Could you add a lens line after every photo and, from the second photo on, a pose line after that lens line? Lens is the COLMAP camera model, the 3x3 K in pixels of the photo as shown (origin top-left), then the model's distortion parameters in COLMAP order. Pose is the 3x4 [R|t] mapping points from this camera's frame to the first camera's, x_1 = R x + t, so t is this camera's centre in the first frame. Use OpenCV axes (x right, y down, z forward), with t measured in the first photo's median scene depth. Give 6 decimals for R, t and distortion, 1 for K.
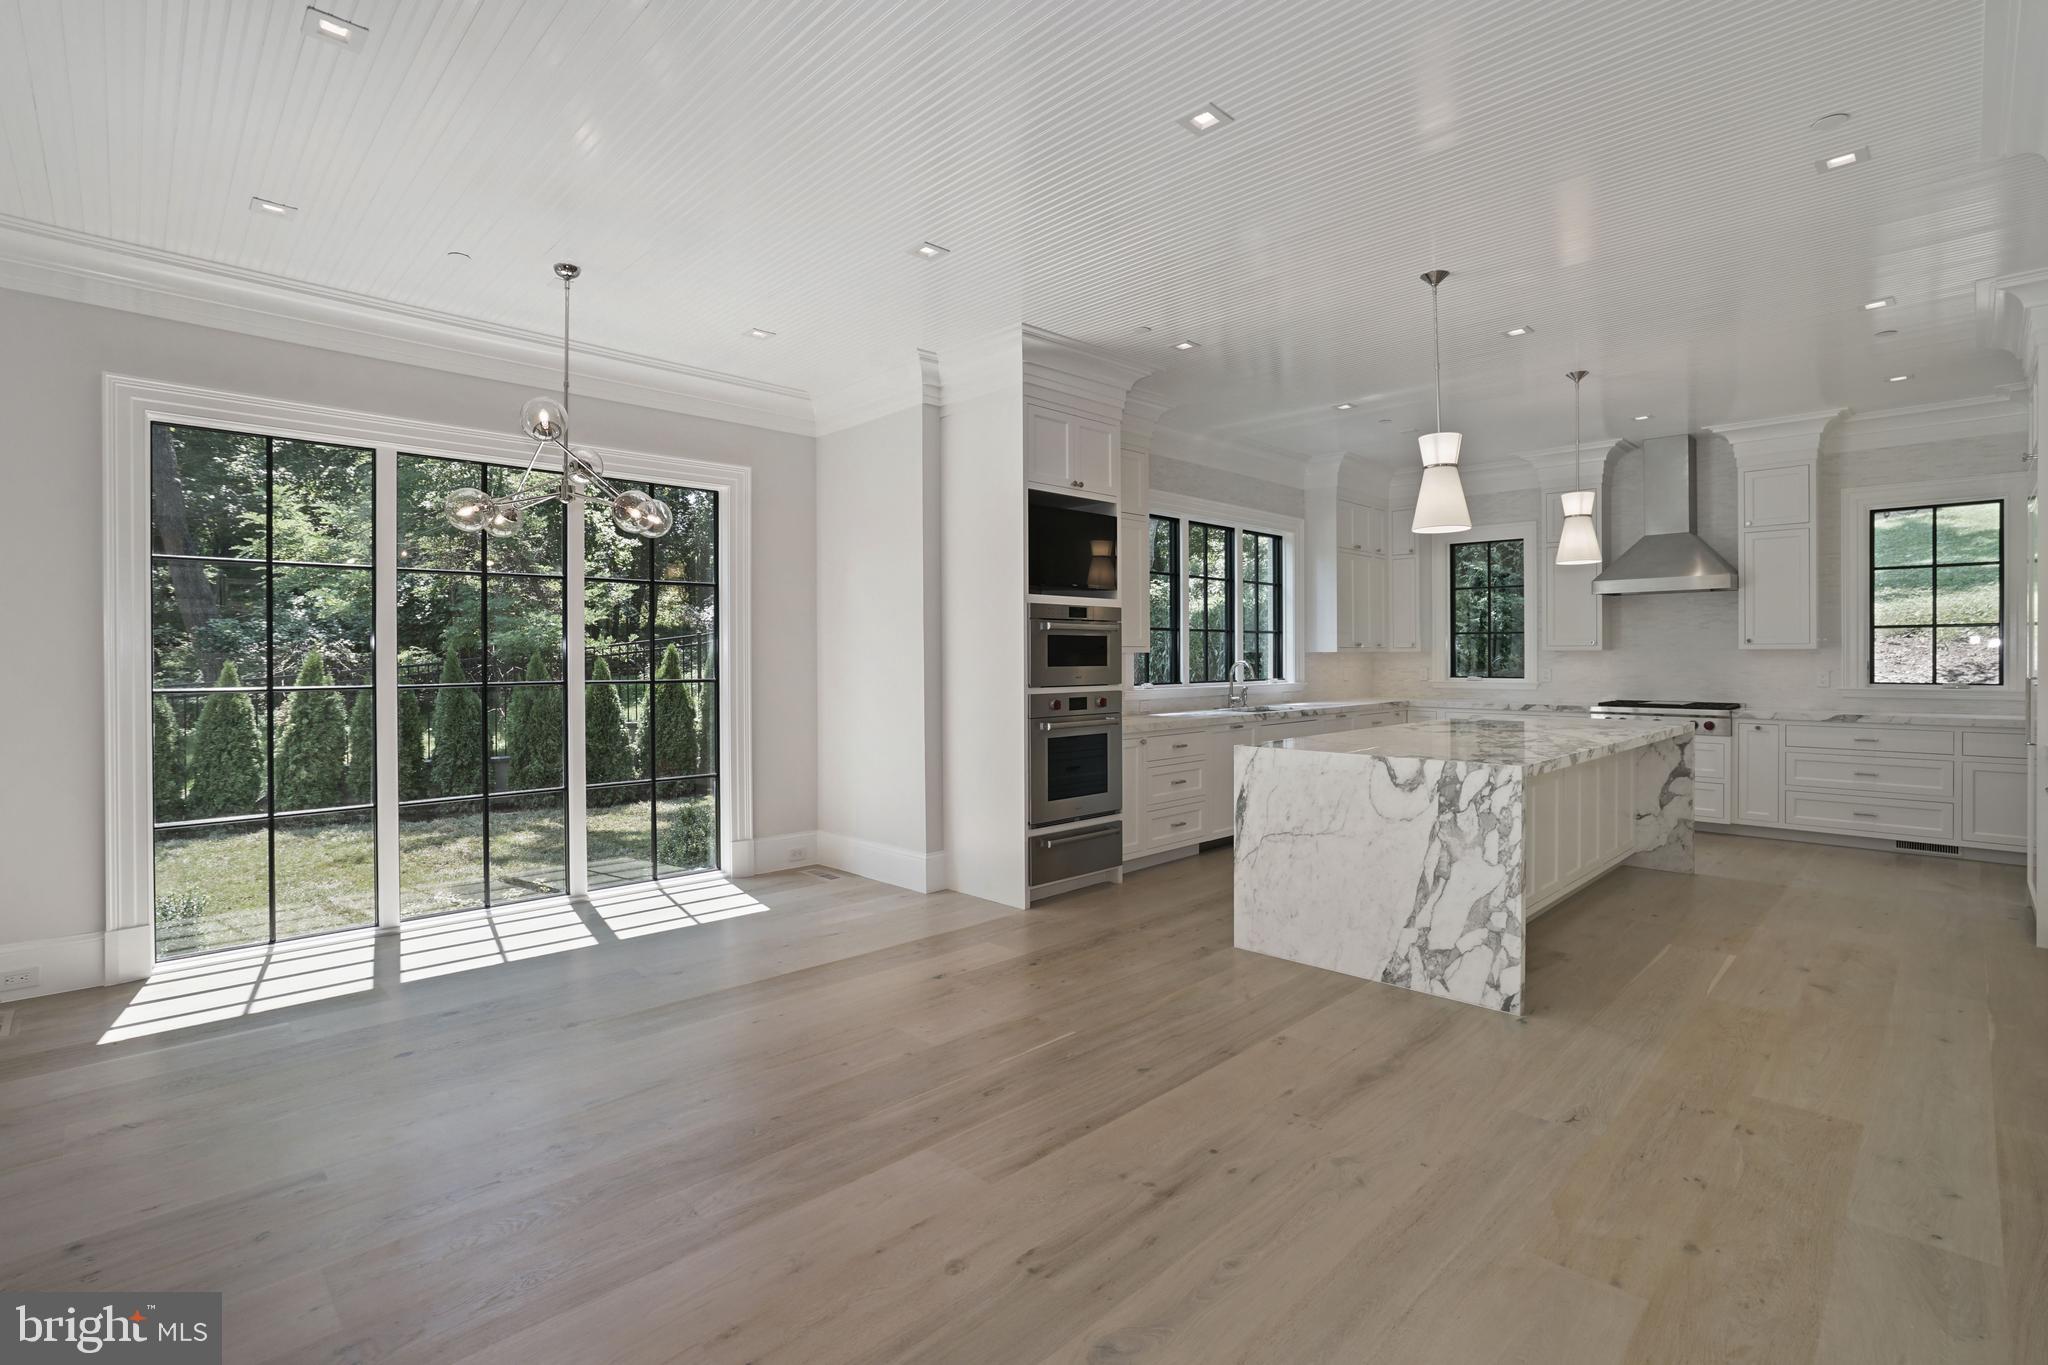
lens RADIAL K [[944.4, 0, 1015.9], [0, 944.4, 677.8], [0, 0, 1]] dist [0.014454, 0.000114]
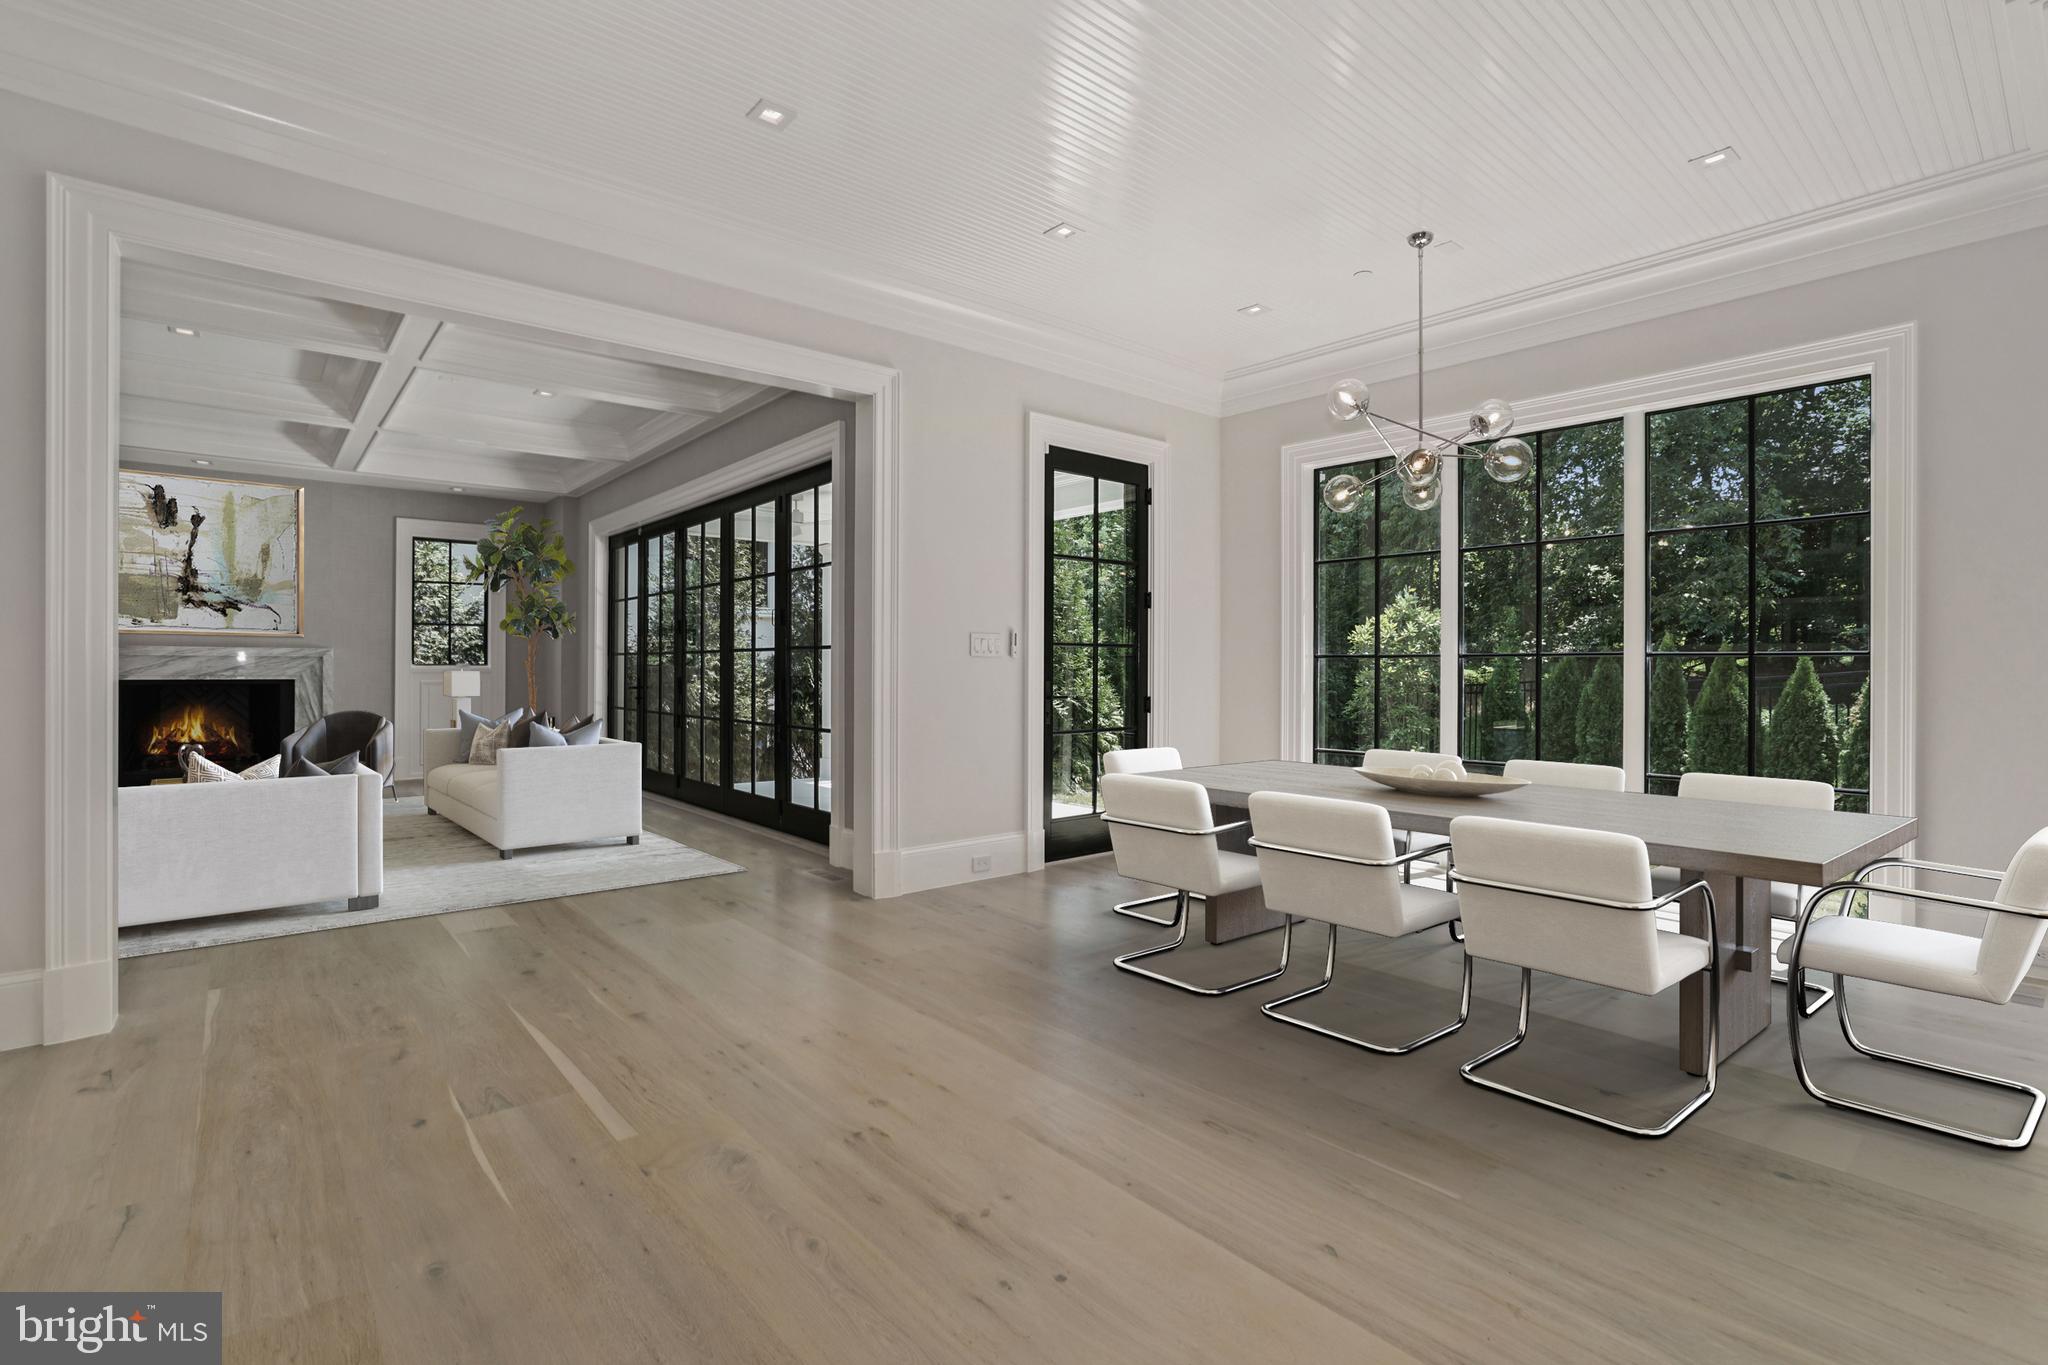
lens RADIAL K [[944.4, 0, 1016.9], [0, 944.4, 675.3], [0, 0, 1]] dist [0.014454, 0.000114]
pose [[-0.084139, 0.007338, -0.996427, 0.895113], [0.000304, 0.999973, 0.007338, 0.060392], [0.996454, 0.000314, -0.084139, 1.032318]]
